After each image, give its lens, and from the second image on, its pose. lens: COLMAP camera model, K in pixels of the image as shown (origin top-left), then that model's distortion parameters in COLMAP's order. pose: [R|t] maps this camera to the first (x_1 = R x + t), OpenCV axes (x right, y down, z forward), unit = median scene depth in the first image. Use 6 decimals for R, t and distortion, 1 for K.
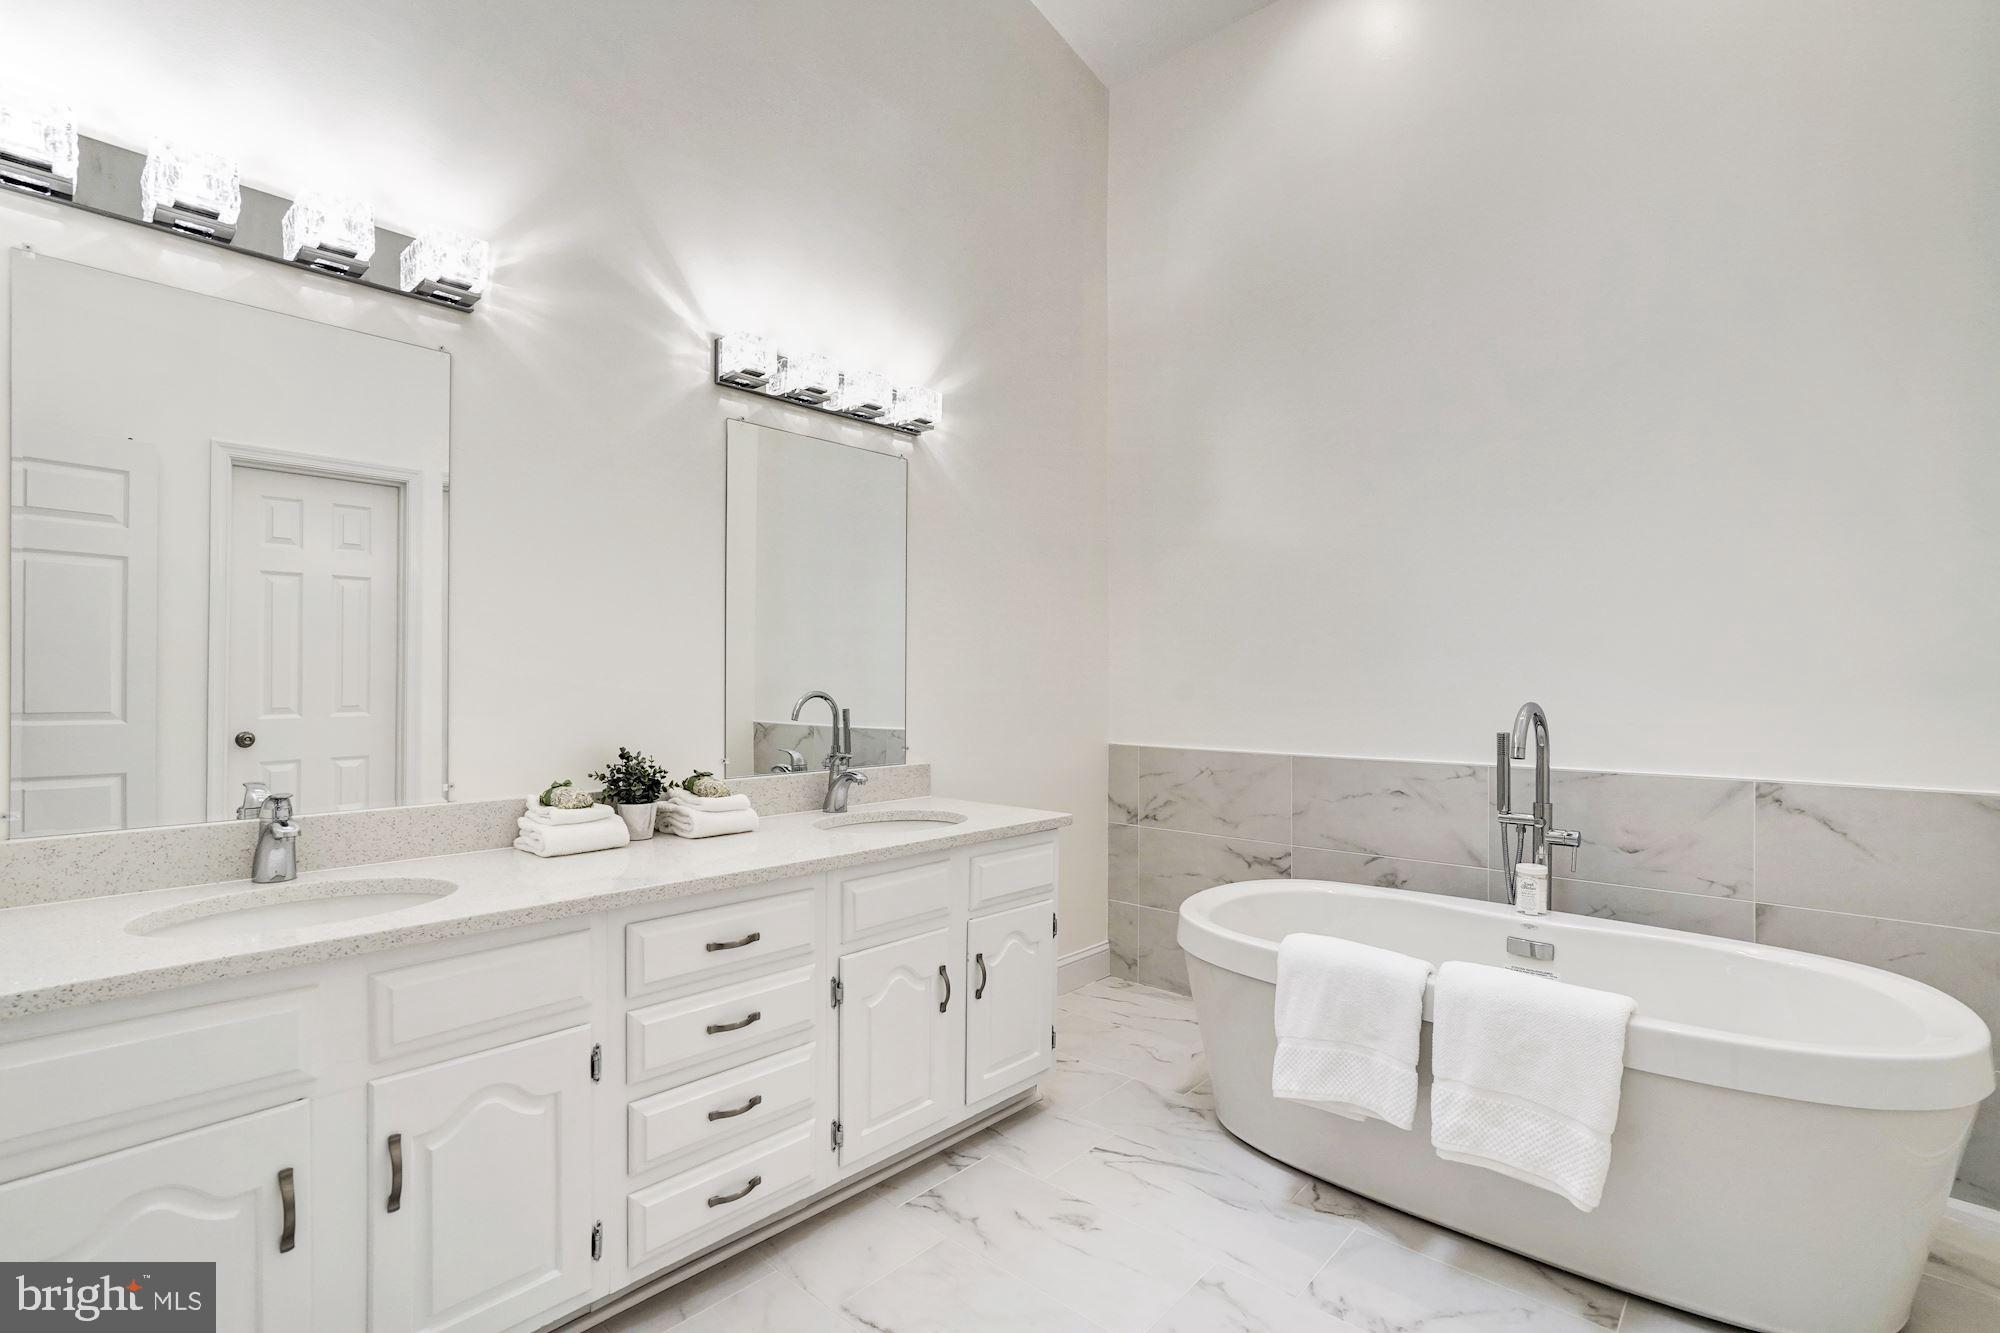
lens RADIAL K [[943.0, 0, 992.3], [0, 943.0, 672.8], [0, 0, 1]] dist [-0.038174, 0.028236]
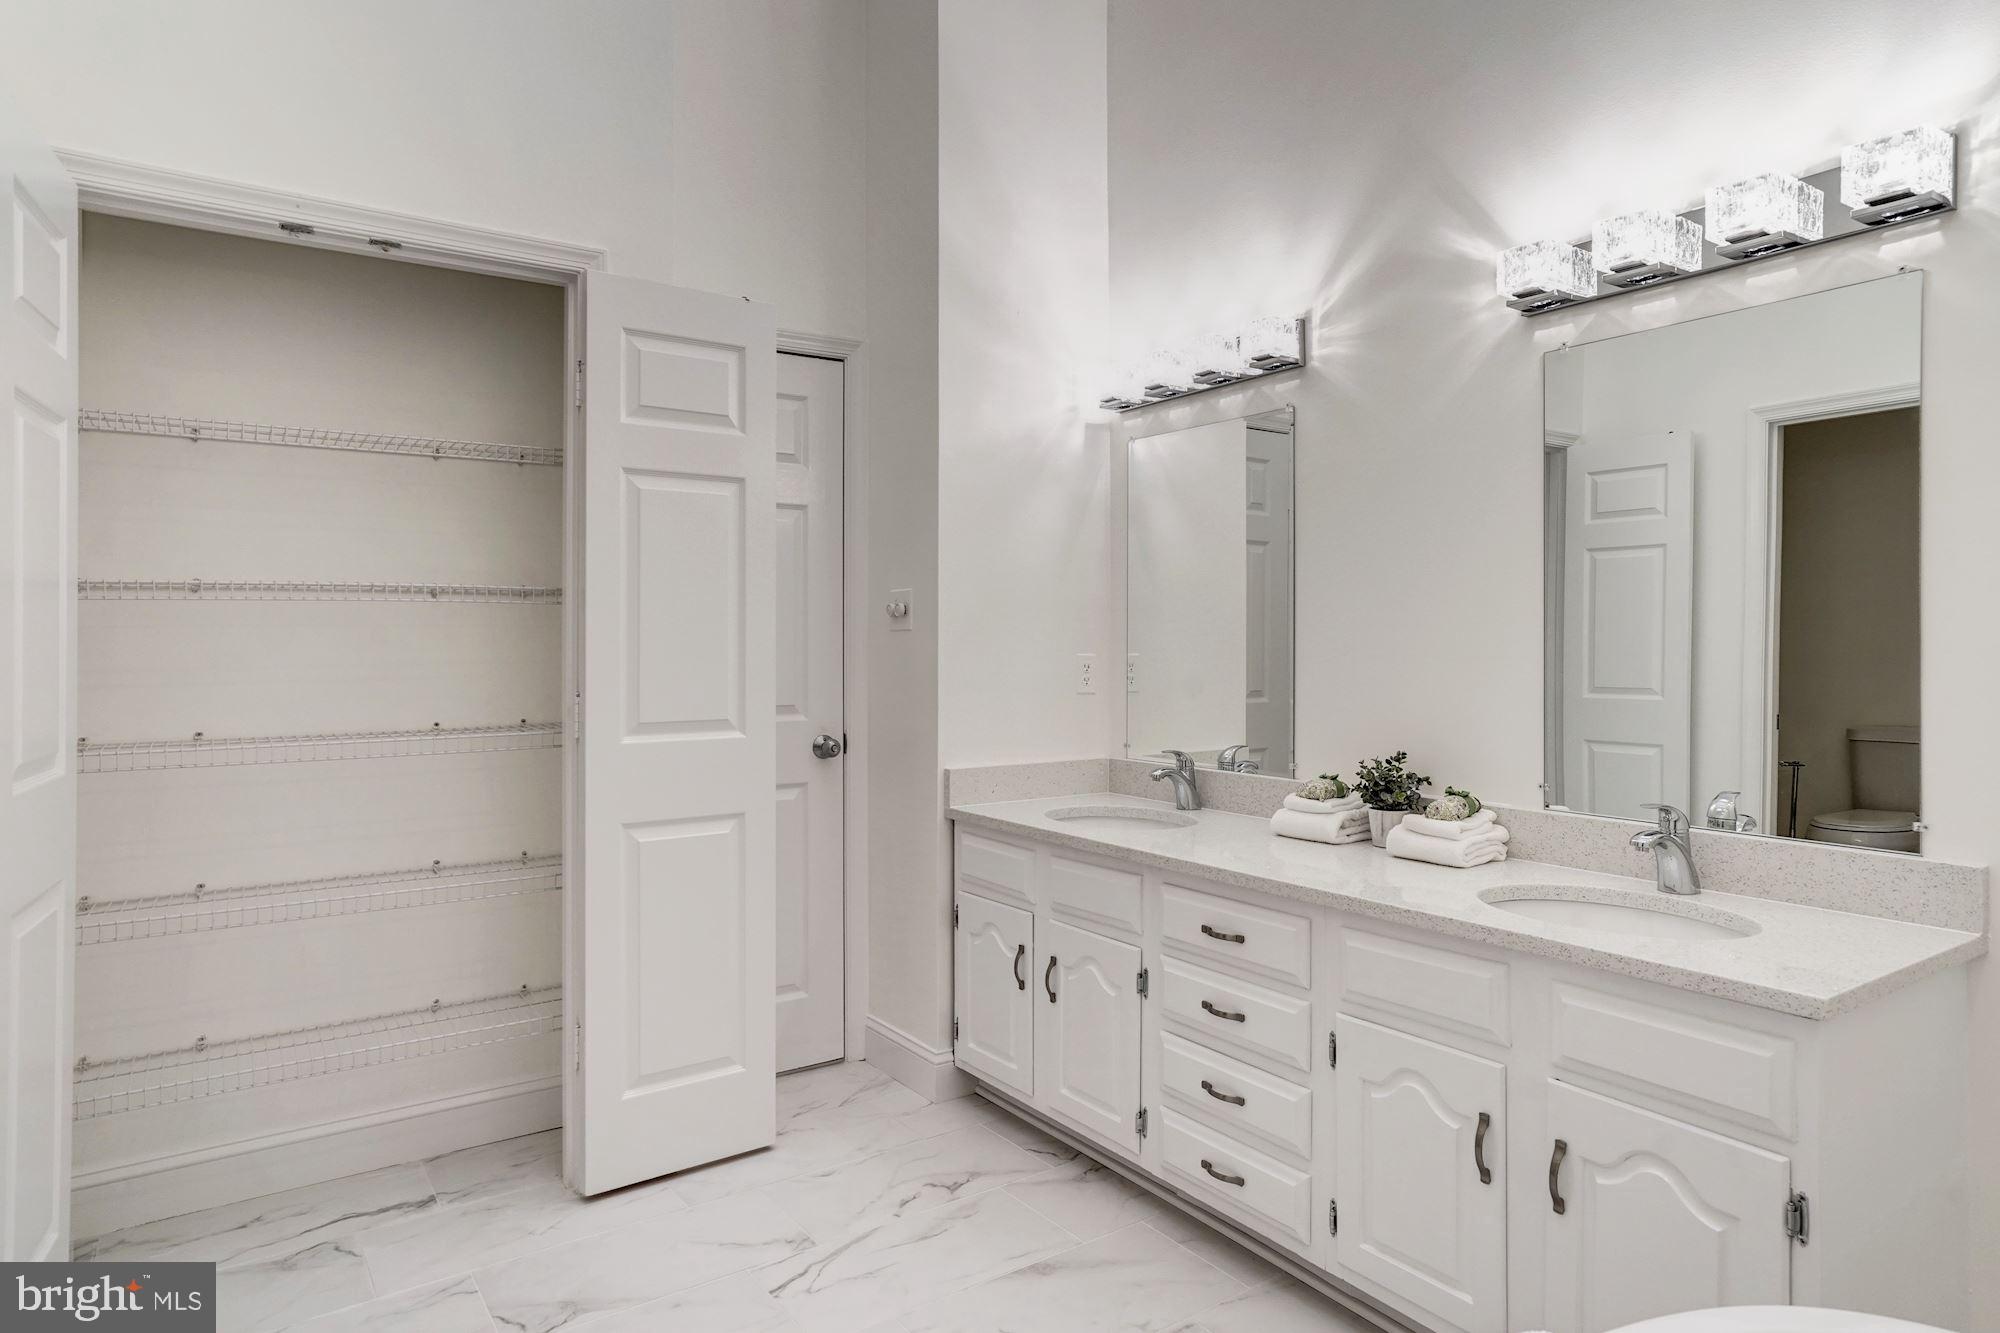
lens RADIAL K [[1138.0, 0, 992.4], [0, 1138.0, 637.6], [0, 0, 1]] dist [0.002088, 0.001413]
pose [[-0.222038, -0.007575, -0.975009, 0.828634], [0.009364, 0.999907, -0.009901, -0.029176], [0.974993, -0.011328, -0.221946, 0.831398]]
